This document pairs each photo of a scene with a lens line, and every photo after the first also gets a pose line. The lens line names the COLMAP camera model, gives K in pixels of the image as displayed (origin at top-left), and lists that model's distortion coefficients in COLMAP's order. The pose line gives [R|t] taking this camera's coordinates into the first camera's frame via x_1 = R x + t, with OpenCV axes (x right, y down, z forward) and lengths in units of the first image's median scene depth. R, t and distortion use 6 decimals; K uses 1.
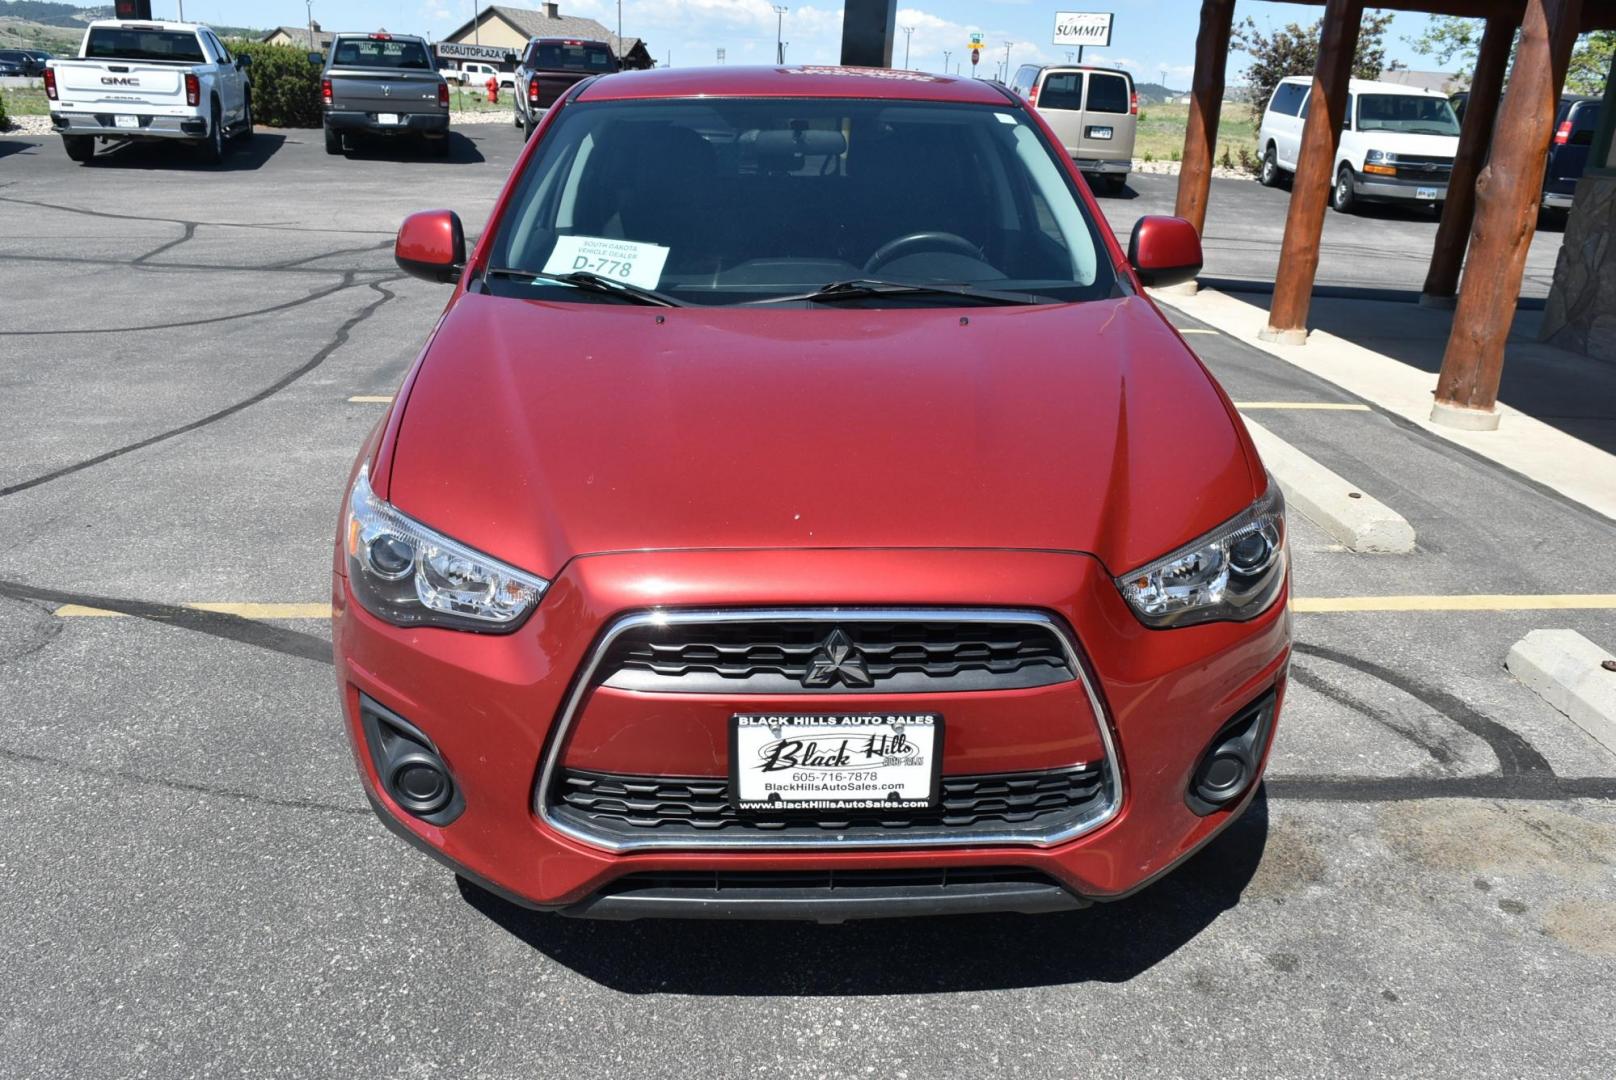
lens RADIAL K [[1242.9, 0, 807.3], [0, 1242.9, 540.6], [0, 0, 1]] dist [-0.026666, 0.022872]
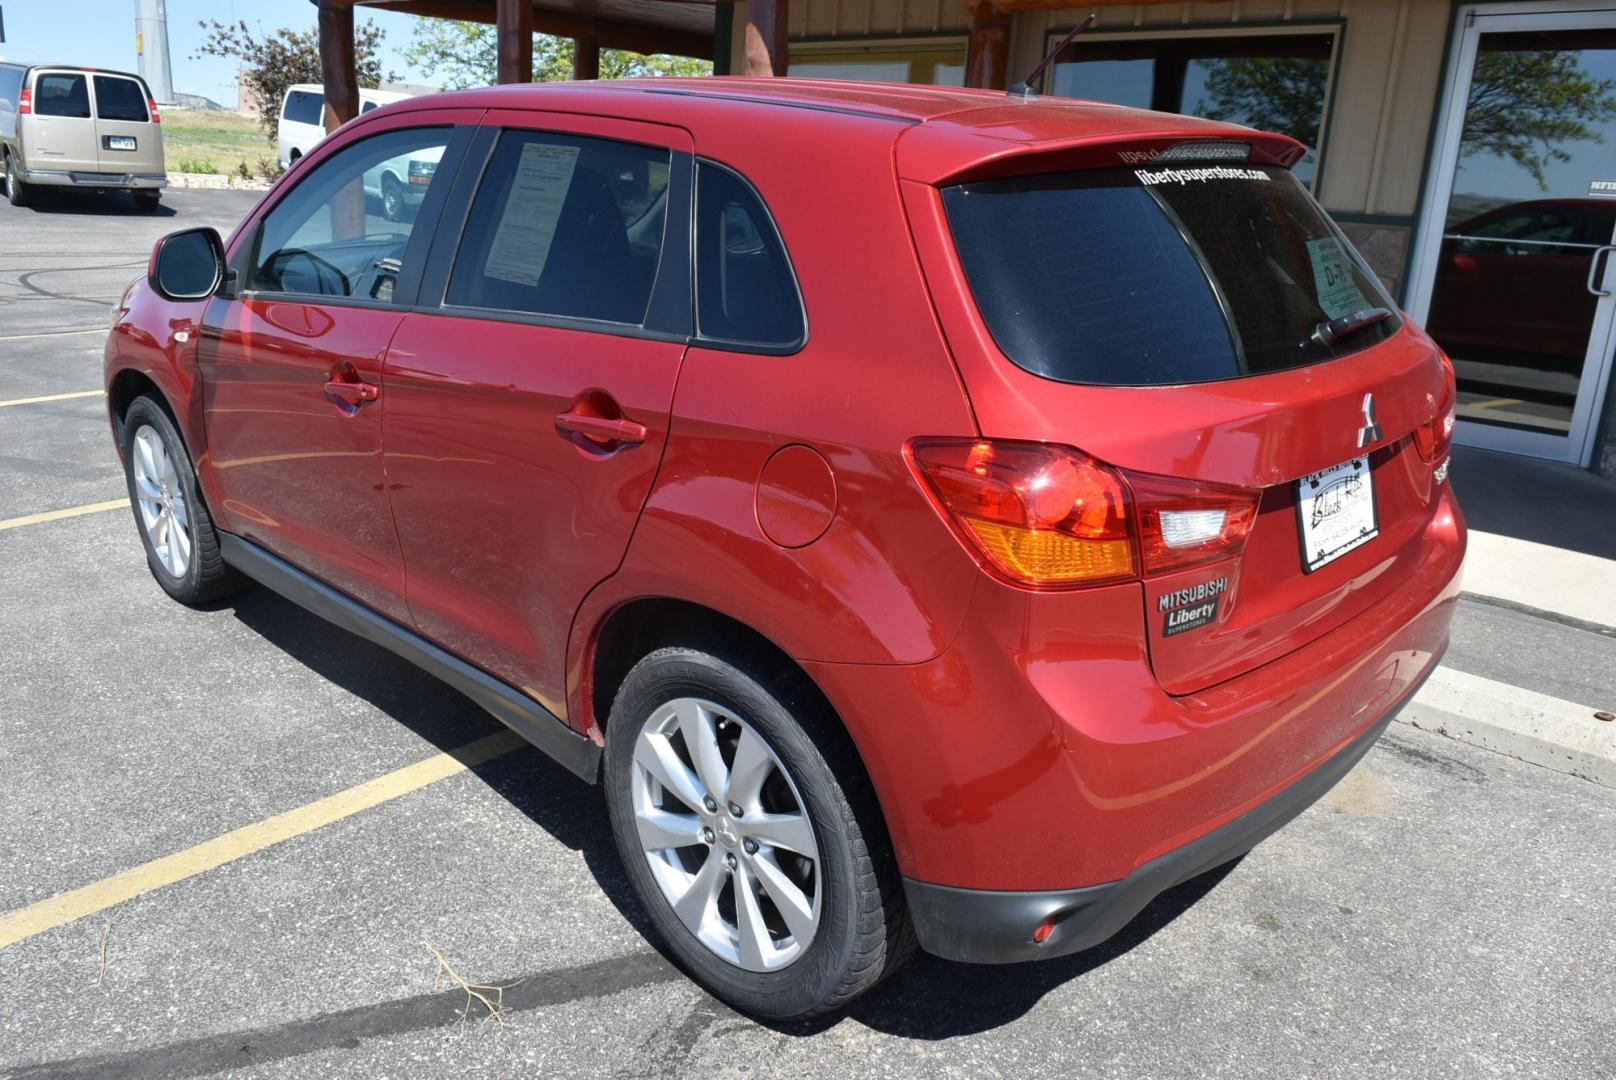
lens RADIAL K [[1242.9, 0, 806.0], [0, 1242.9, 538.7], [0, 0, 1]] dist [-0.026666, 0.022872]
pose [[0.713766, -0.212159, 0.667478, -0.073791], [0.216493, 0.973178, 0.077820, -0.021312], [-0.666085, 0.088959, 0.740552, 0.057523]]
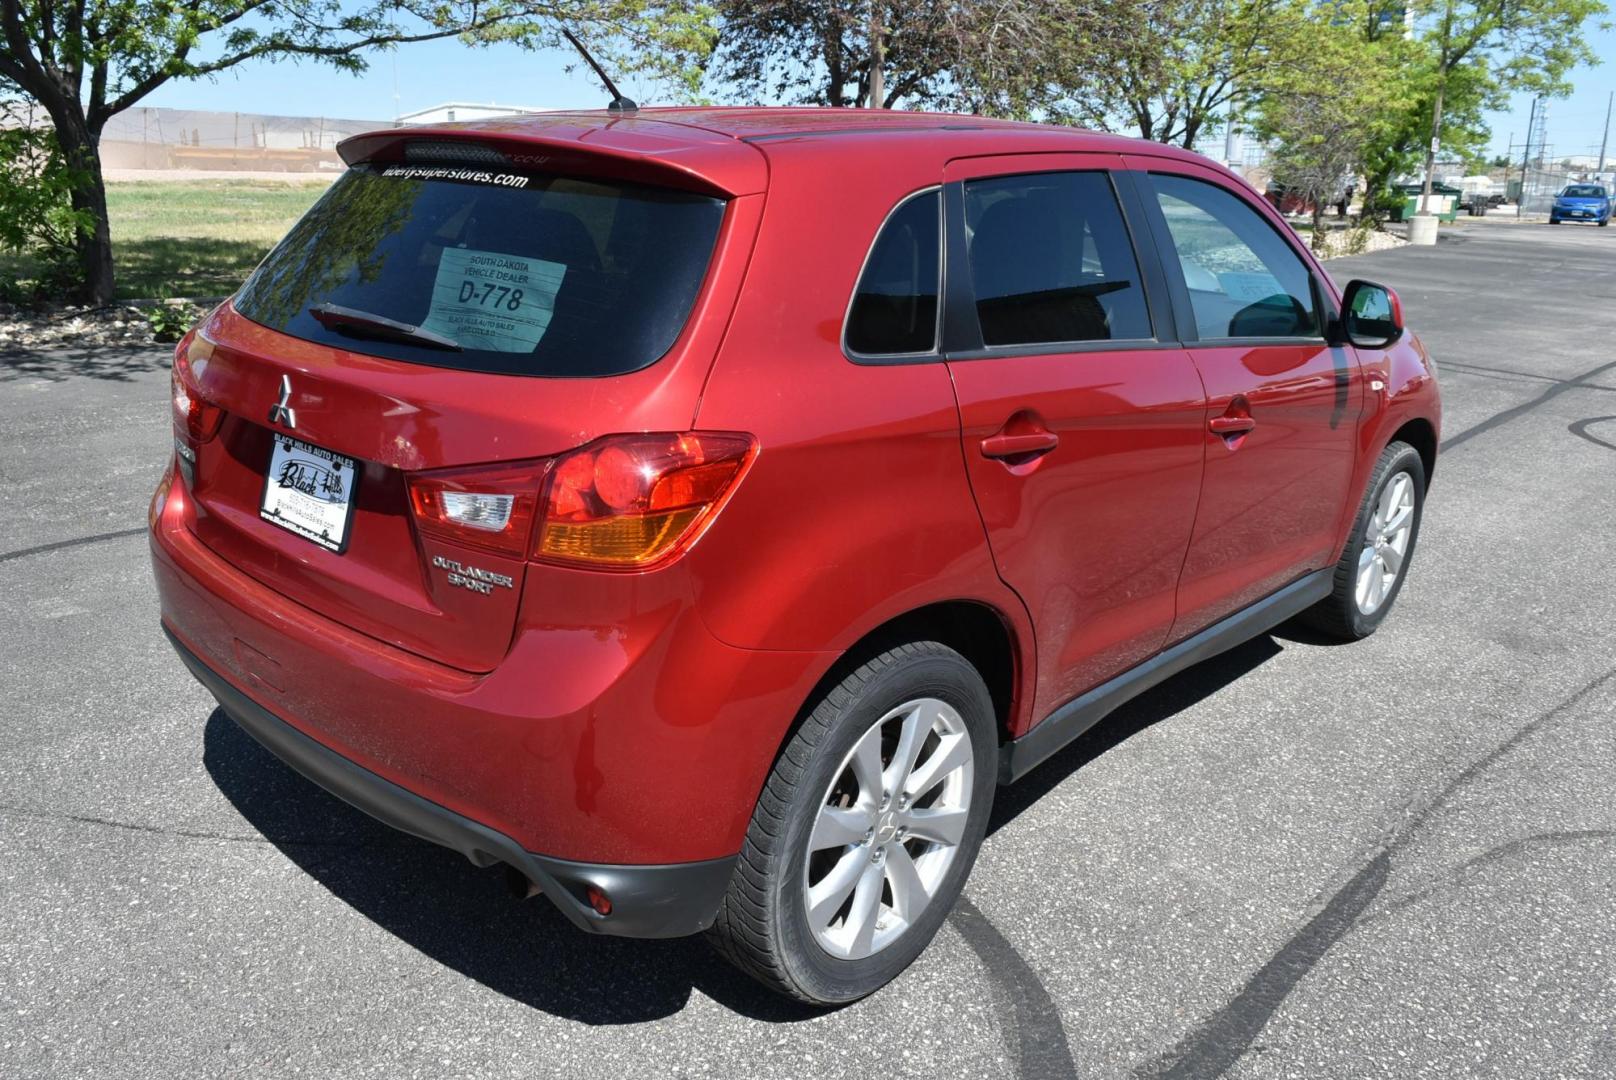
lens RADIAL K [[1242.9, 0, 809.7], [0, 1242.9, 540.1], [0, 0, 1]] dist [-0.026666, 0.022872]
pose [[0.736142, 0.227579, -0.637418, 0.164659], [-0.261428, 0.964293, 0.042365, -0.016987], [0.624299, 0.135453, 0.769352, 0.048947]]
